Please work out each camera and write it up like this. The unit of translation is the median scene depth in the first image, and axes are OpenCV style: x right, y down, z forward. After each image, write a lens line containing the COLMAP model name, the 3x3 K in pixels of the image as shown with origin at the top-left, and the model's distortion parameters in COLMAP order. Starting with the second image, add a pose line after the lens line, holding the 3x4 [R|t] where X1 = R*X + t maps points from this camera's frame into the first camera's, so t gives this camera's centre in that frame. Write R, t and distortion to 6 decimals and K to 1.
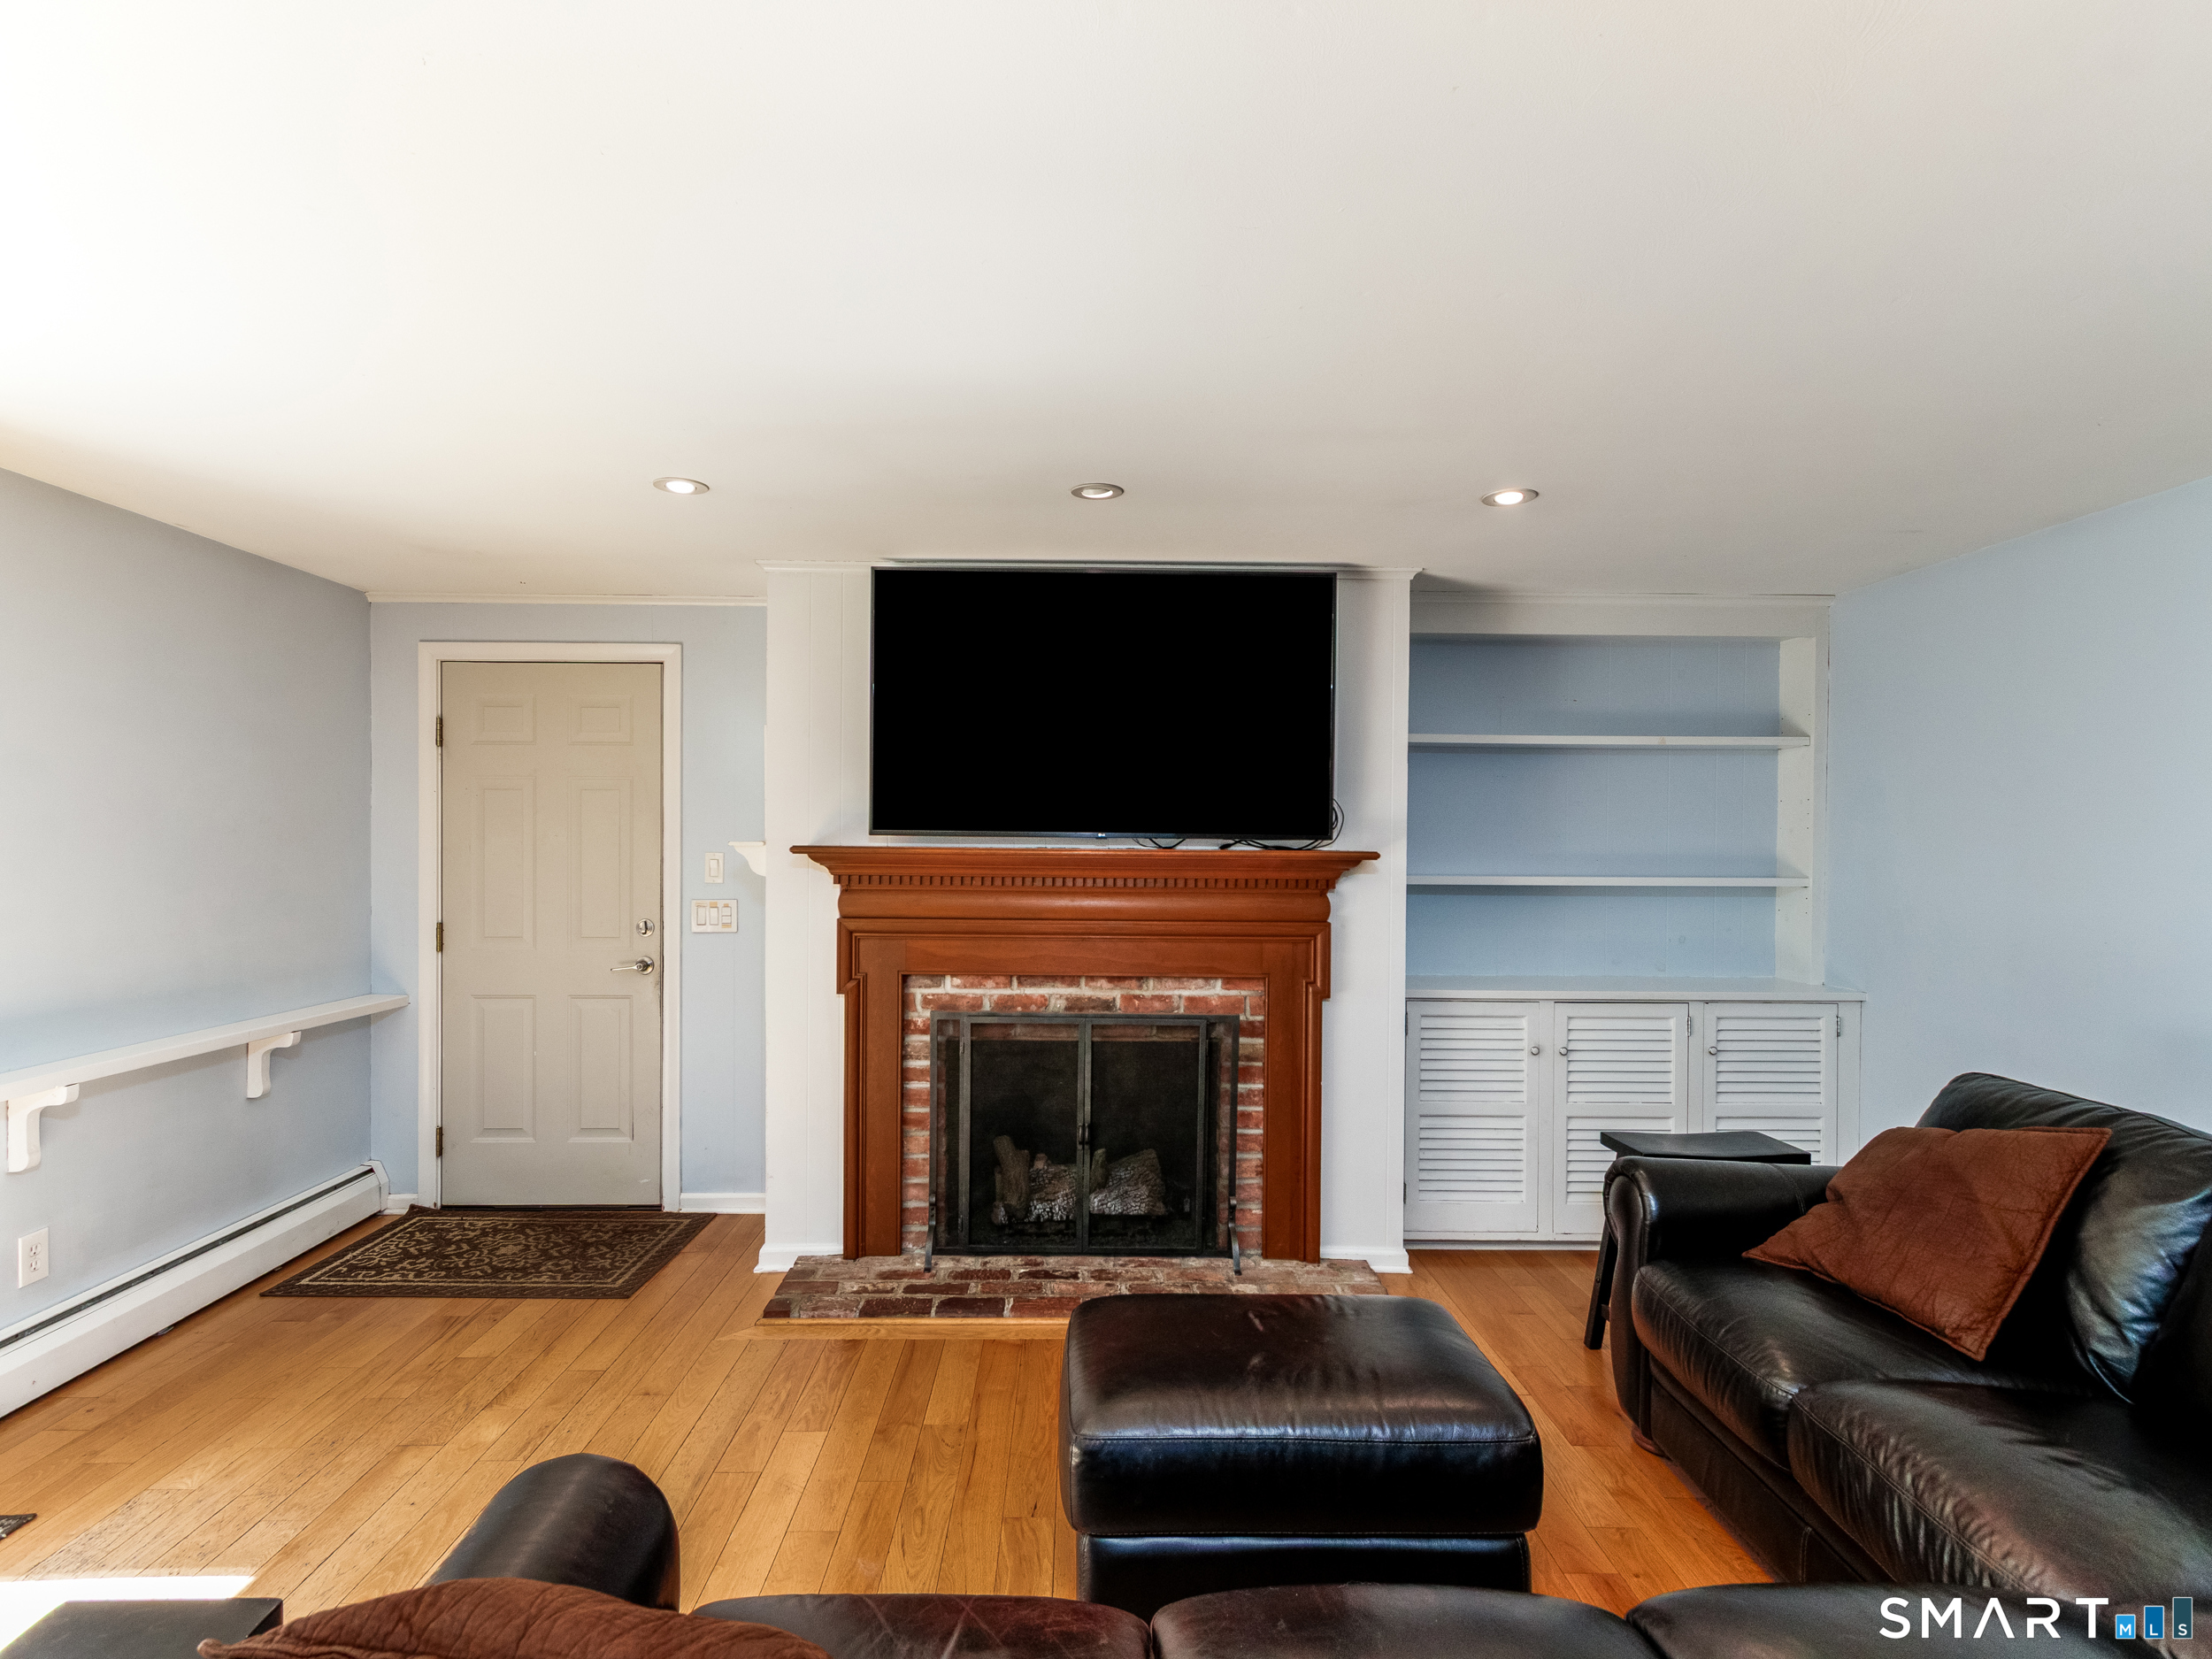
lens RADIAL K [[1134.4, 0, 1097.5], [0, 1134.4, 851.4], [0, 0, 1]] dist [0.006958, -0.000888]
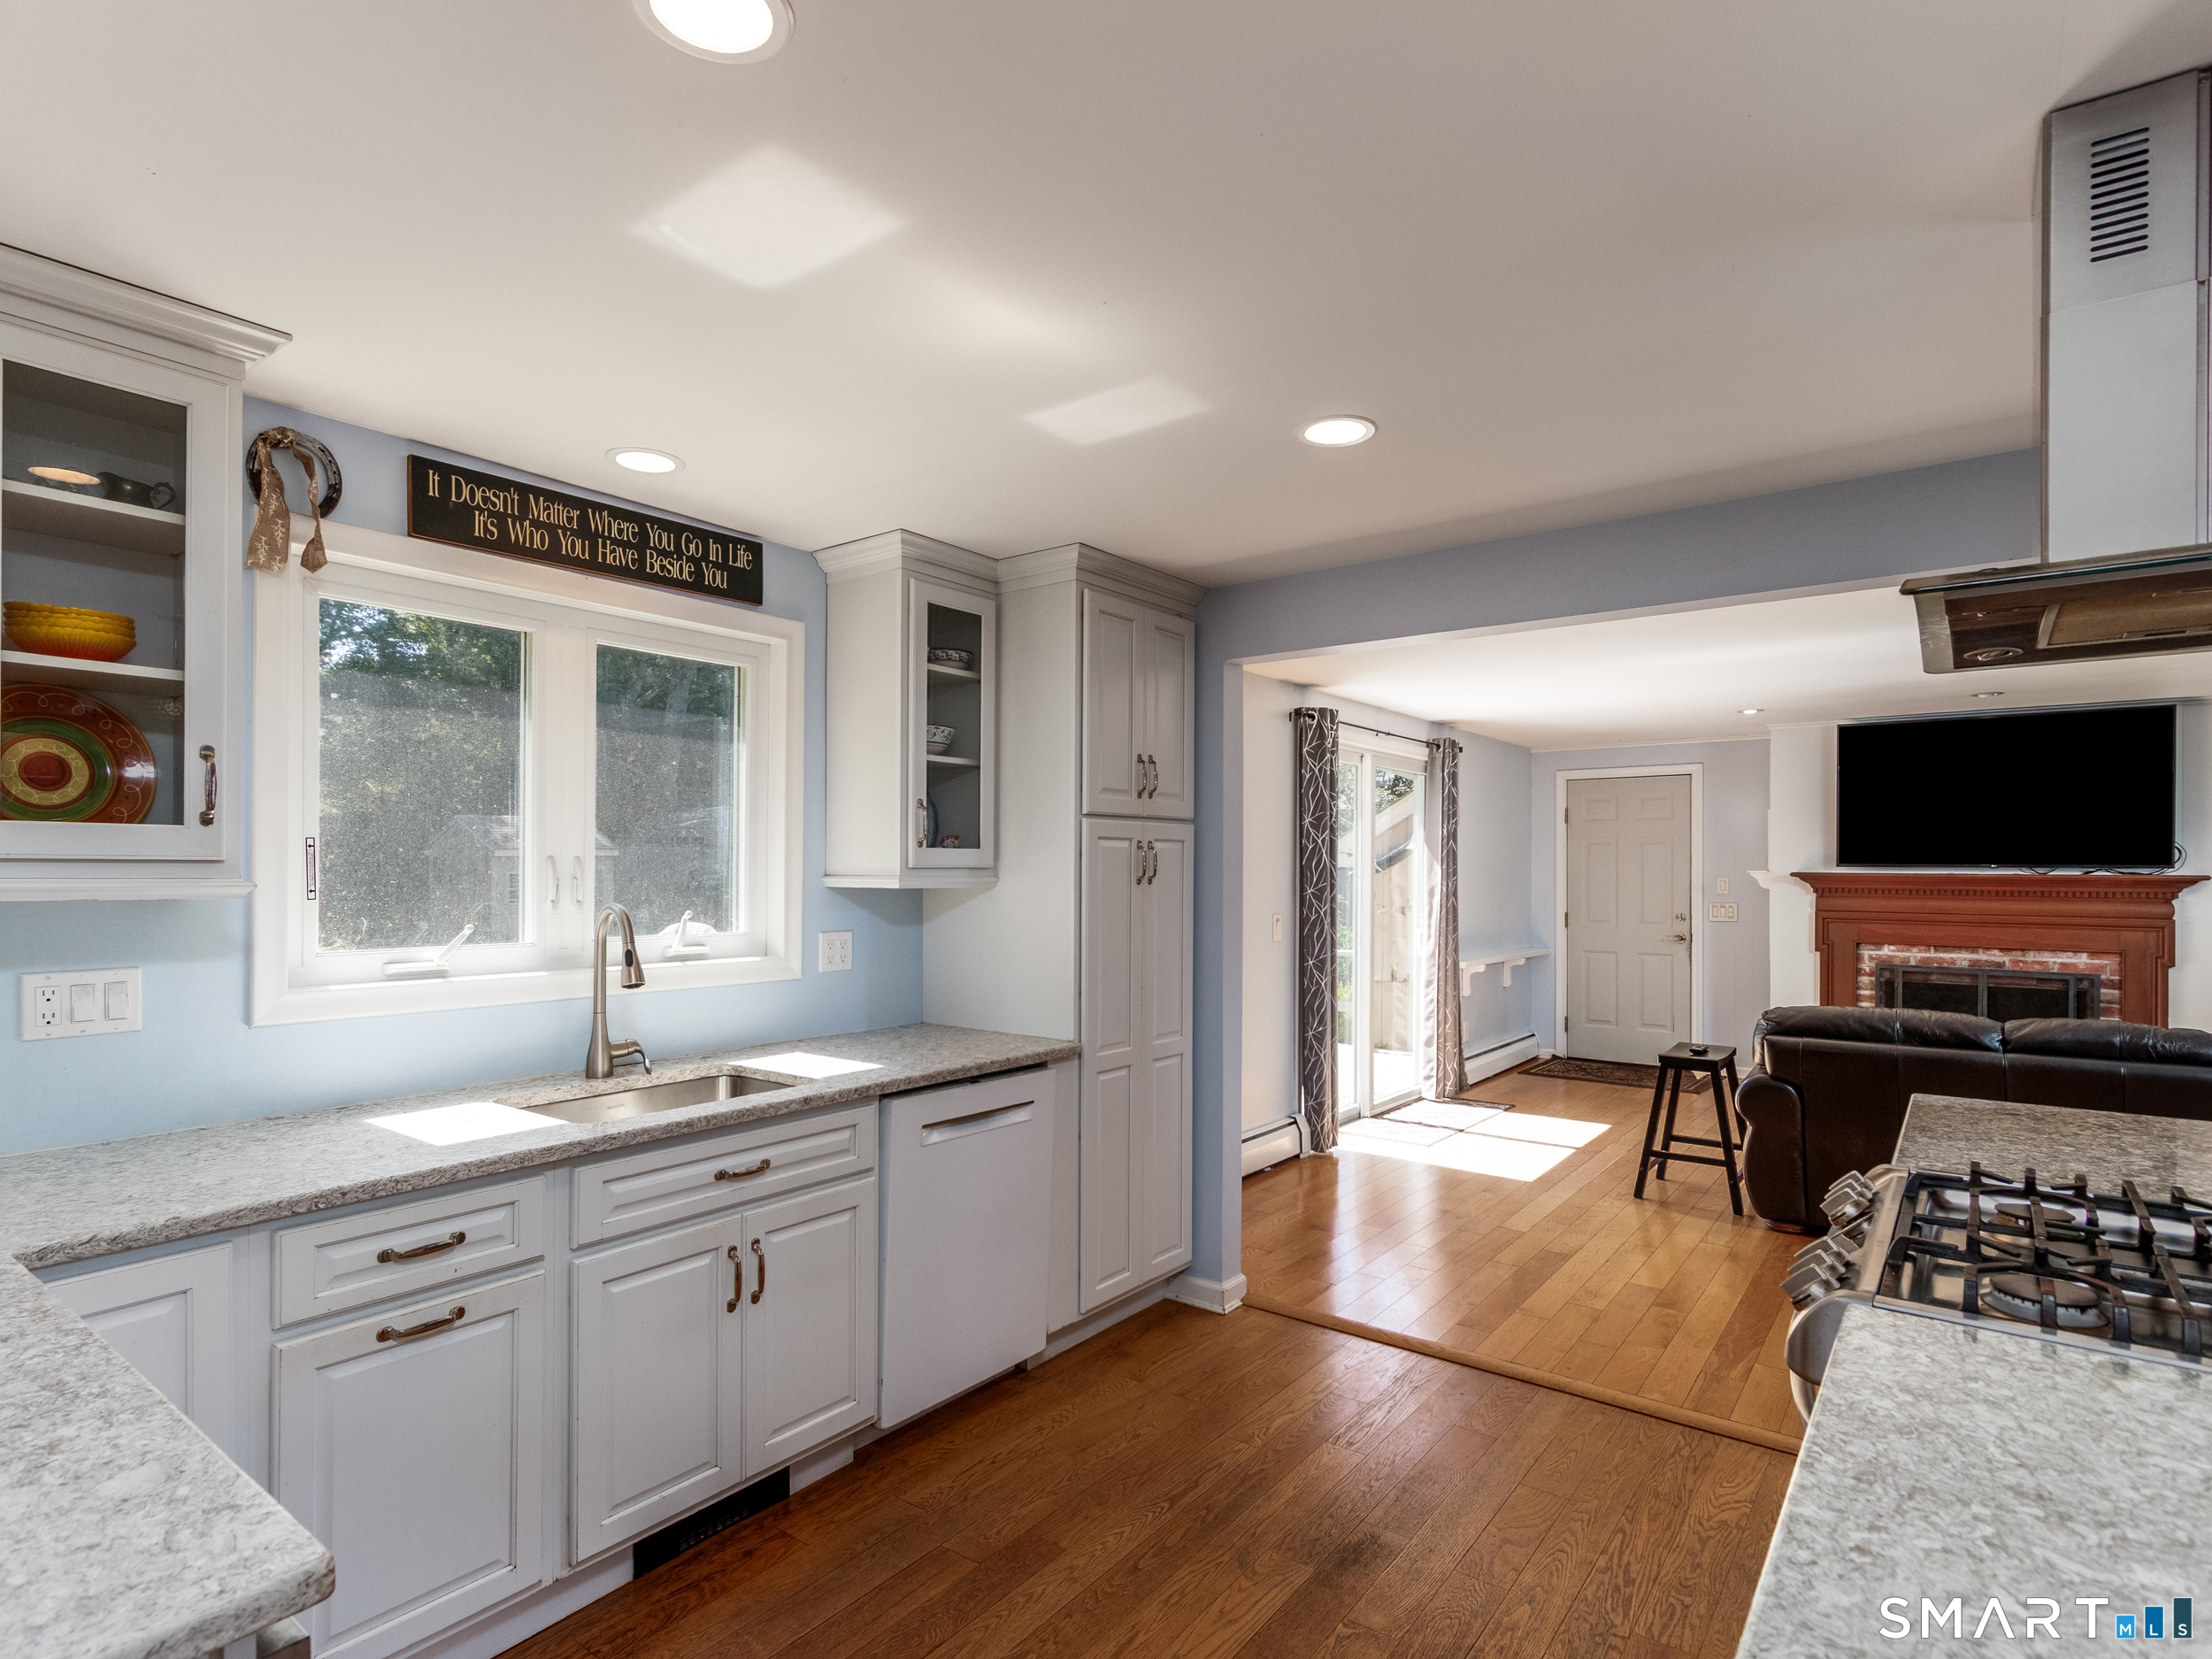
lens RADIAL K [[1150.1, 0, 1092.7], [0, 1150.1, 863.3], [0, 0, 1]] dist [0.005637, -0.000871]
pose [[0.780395, -0.007089, -0.625247, 0.031236], [-0.006310, 0.999796, -0.019211, 0.023675], [0.625255, 0.018937, 0.780191, -1.221137]]
